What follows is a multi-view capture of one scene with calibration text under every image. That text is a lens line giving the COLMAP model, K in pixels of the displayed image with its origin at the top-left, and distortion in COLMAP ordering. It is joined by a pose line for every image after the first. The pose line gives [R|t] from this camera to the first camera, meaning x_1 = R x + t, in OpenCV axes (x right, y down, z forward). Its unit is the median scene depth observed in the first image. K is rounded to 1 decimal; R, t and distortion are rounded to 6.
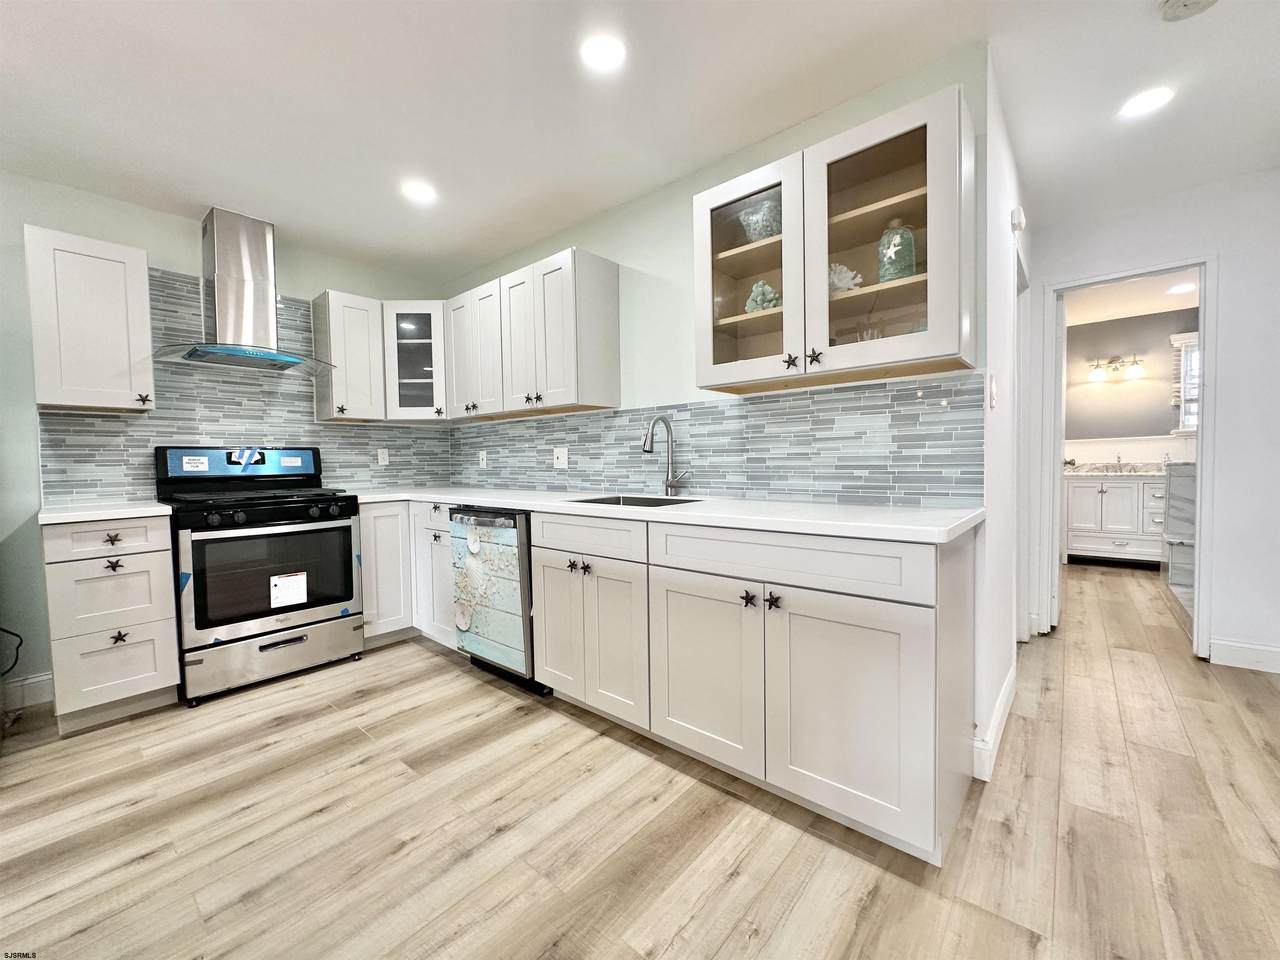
lens RADIAL K [[516.8, 0, 642.5], [0, 516.8, 478.6], [0, 0, 1]] dist [-0.009534, 0.003353]
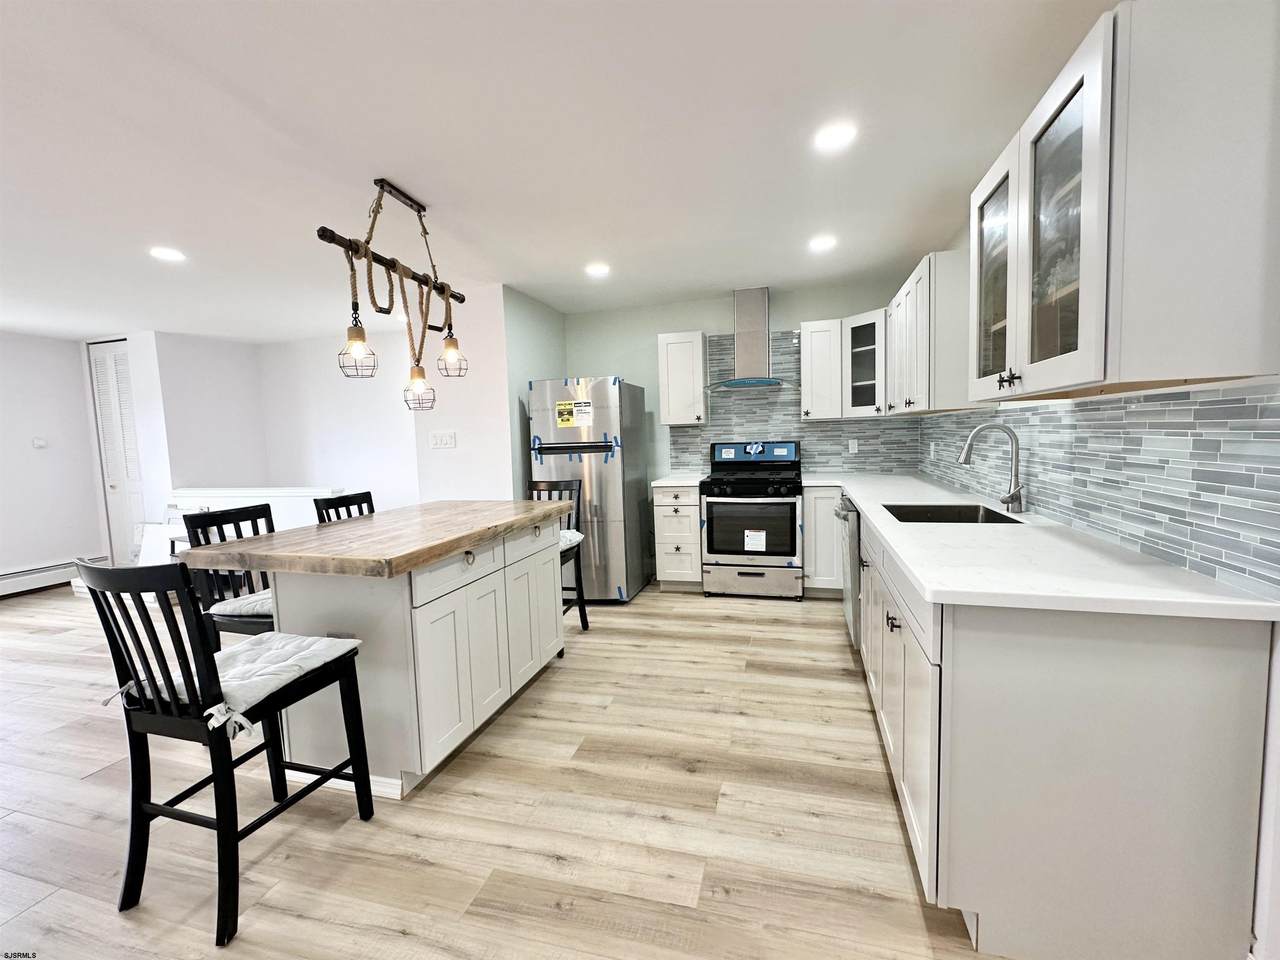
lens RADIAL K [[548.7, 0, 634.3], [0, 548.7, 475.7], [0, 0, 1]] dist [-0.004672, 0.000077]
pose [[0.408556, 0.070864, -0.909978, 0.688086], [-0.005092, 0.997143, 0.075365, -0.103187], [0.912719, -0.026157, 0.407750, 0.030499]]
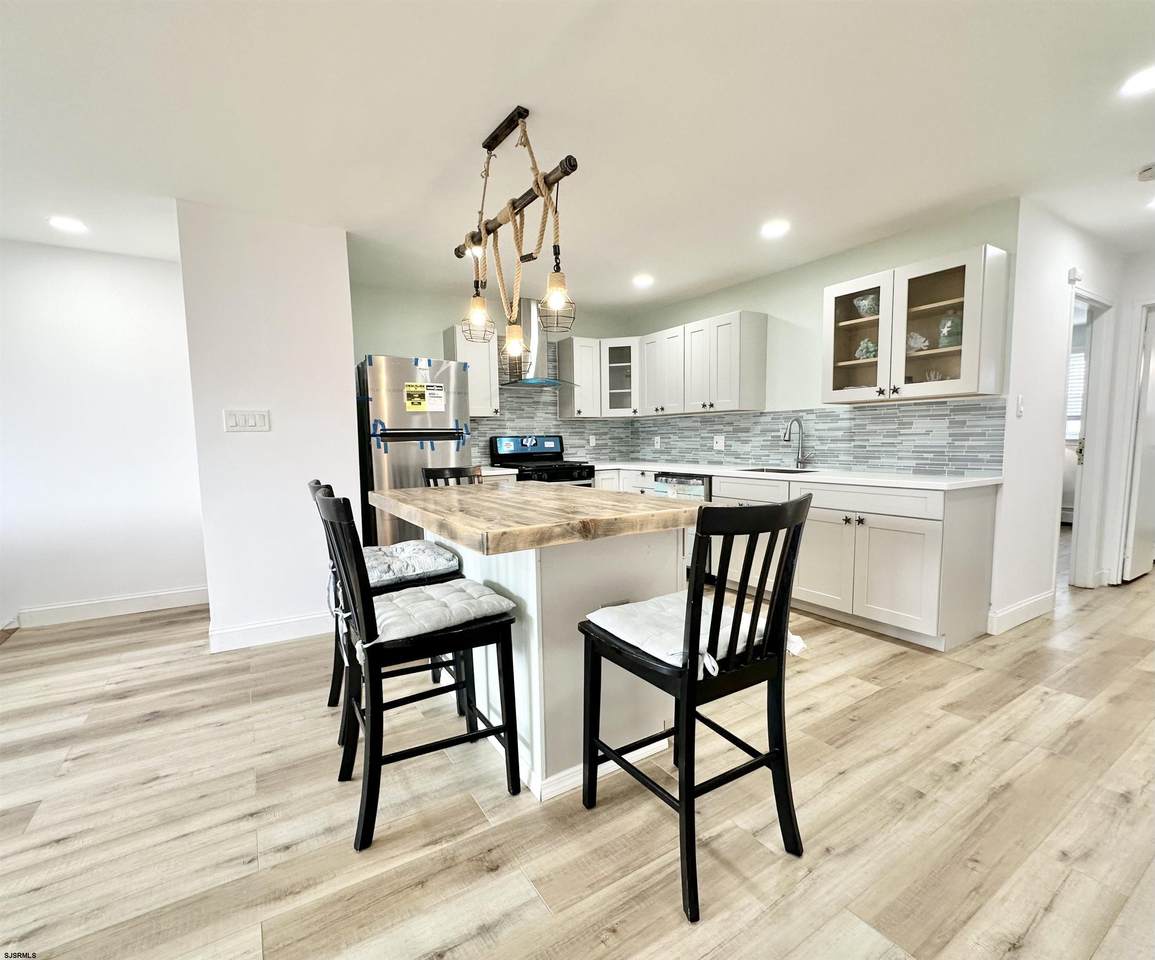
lens RADIAL K [[546.7, 0, 575.3], [0, 546.7, 492.7], [0, 0, 1]] dist [-0.003865, 0.000323]
pose [[0.954917, 0.029923, -0.295360, -0.112739], [-0.009264, 0.997426, 0.071100, -0.004920], [0.296727, -0.065159, 0.952737, -0.847685]]
